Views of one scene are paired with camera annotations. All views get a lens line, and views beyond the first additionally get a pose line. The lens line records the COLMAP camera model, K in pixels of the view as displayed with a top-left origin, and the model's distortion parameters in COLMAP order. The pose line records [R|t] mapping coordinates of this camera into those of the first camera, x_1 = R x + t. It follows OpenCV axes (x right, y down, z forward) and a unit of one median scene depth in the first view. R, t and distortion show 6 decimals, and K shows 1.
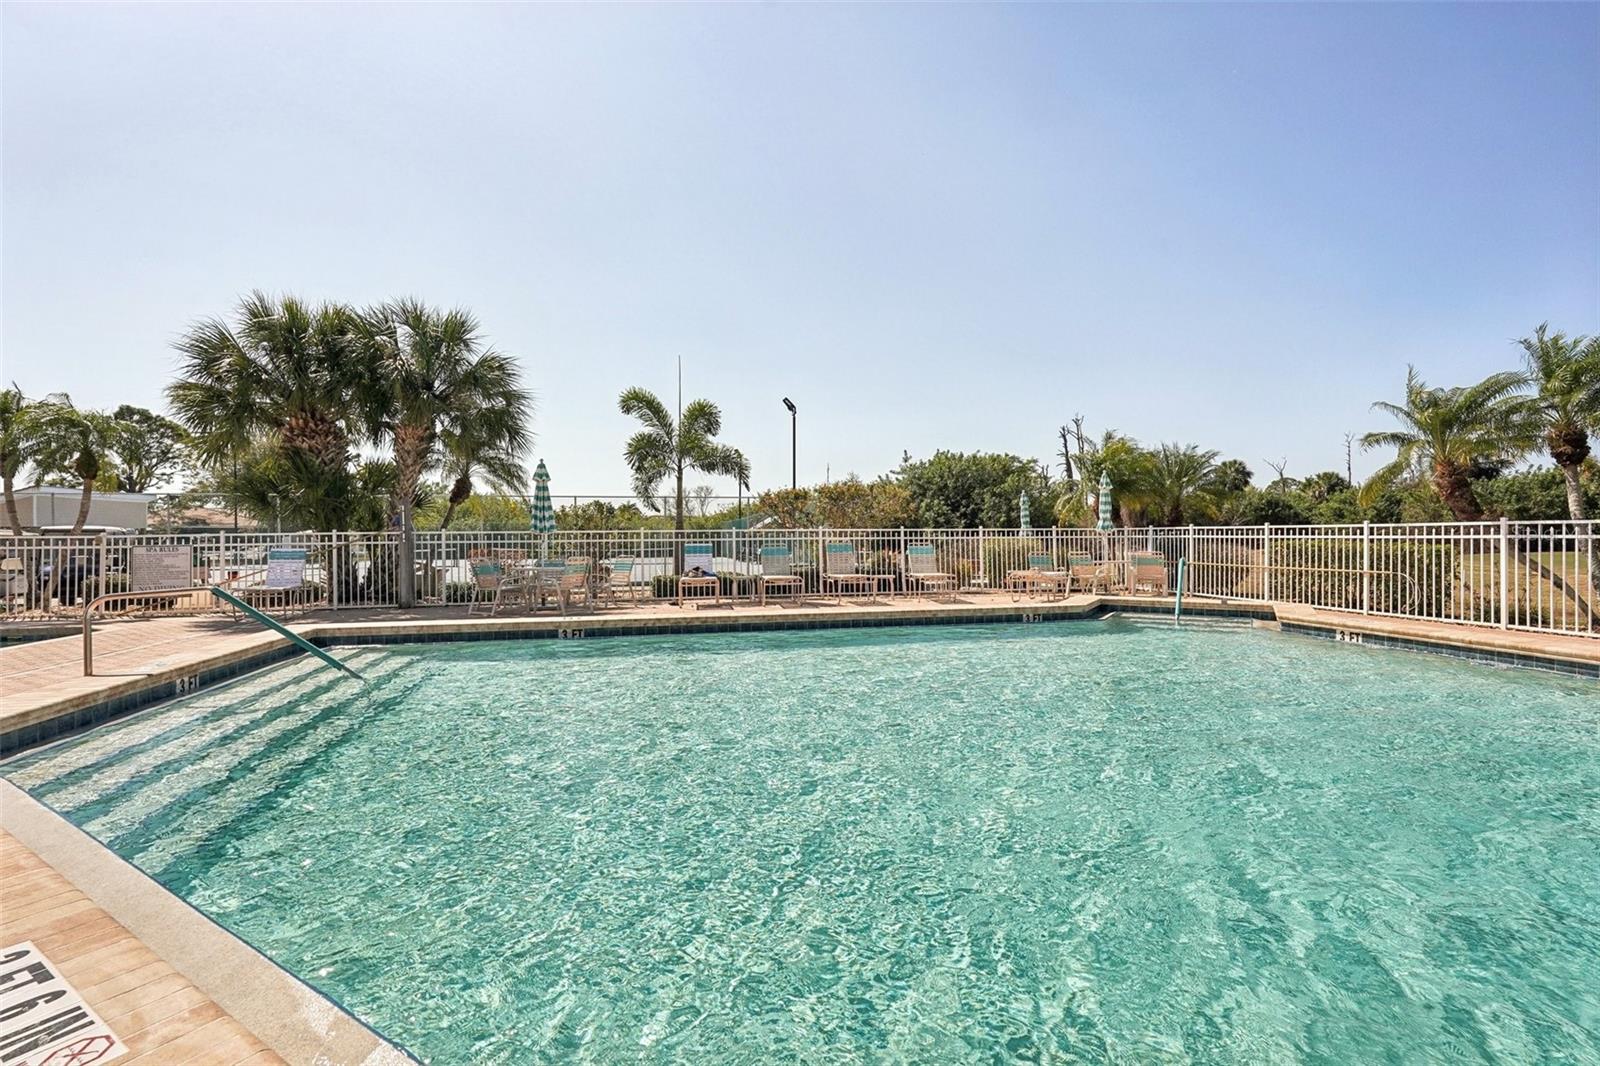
lens RADIAL K [[736.2, 0, 800.0], [0, 736.2, 533.0], [0, 0, 1]] dist [-0.002215, -0.000506]
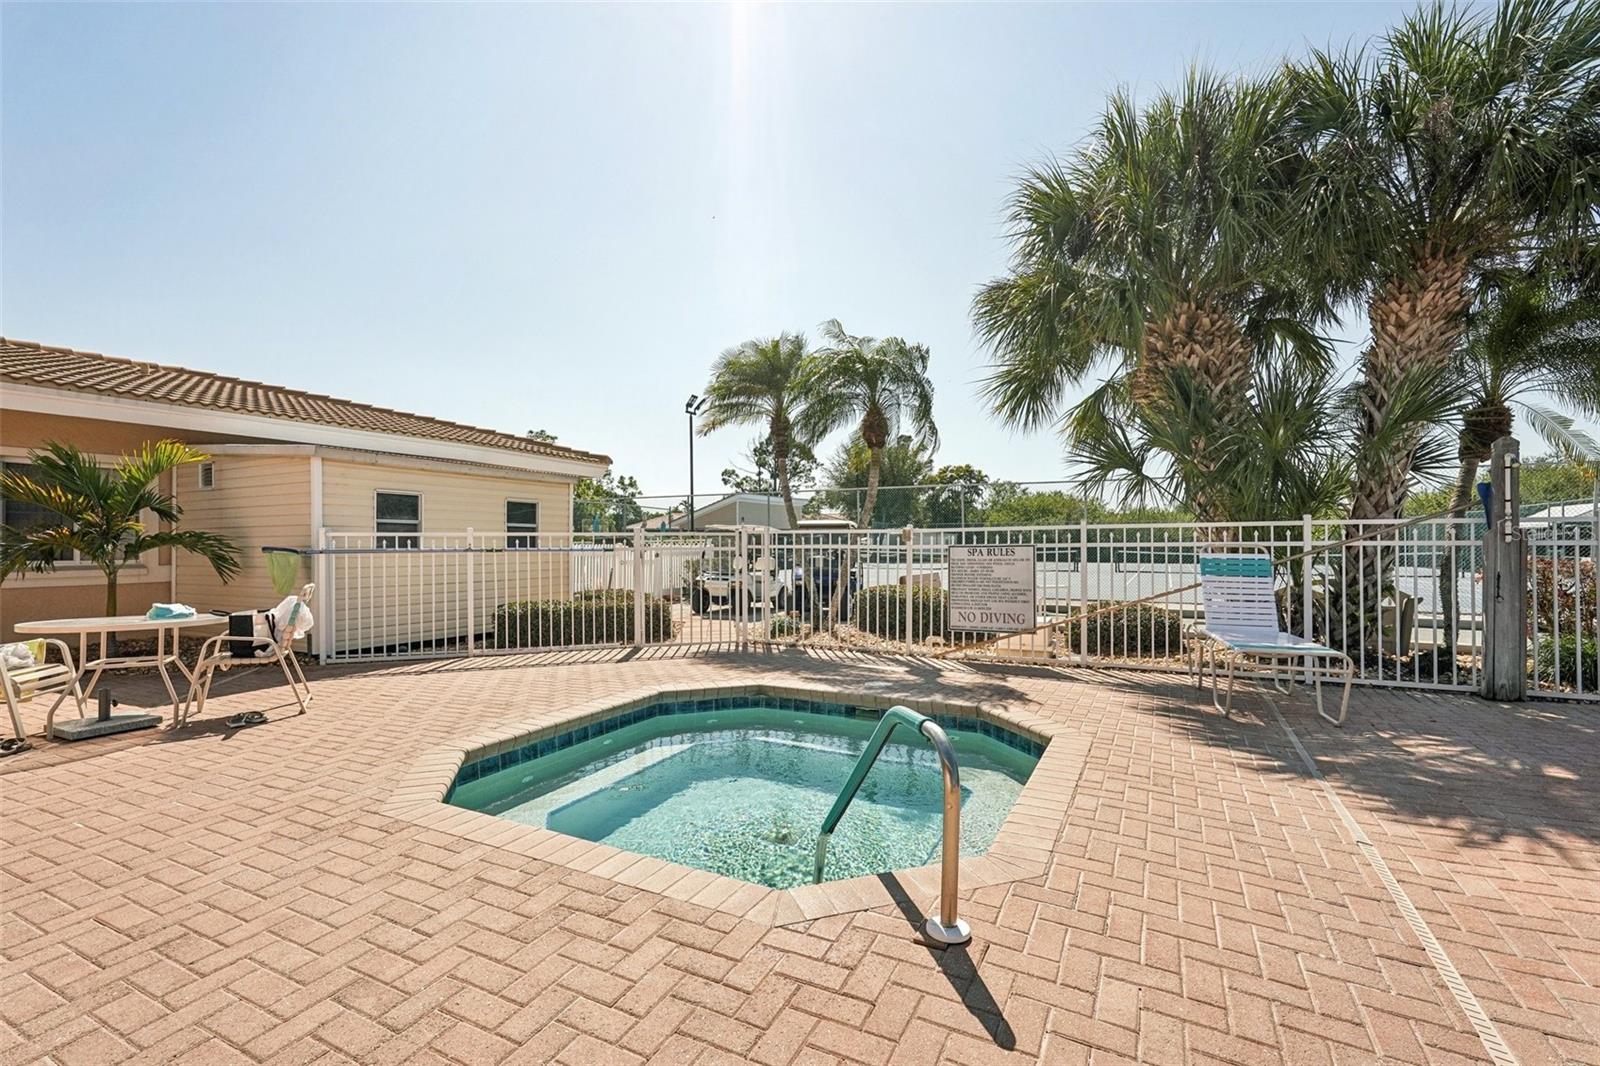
lens RADIAL K [[736.2, 0, 800.0], [0, 736.2, 533.0], [0, 0, 1]] dist [-0.002215, -0.000506]
pose [[0.770798, -0.001587, -0.637078, -0.551592], [0.001206, 0.999999, -0.001032, 0.006588], [0.637079, 0.000027, 0.770799, 0.393347]]
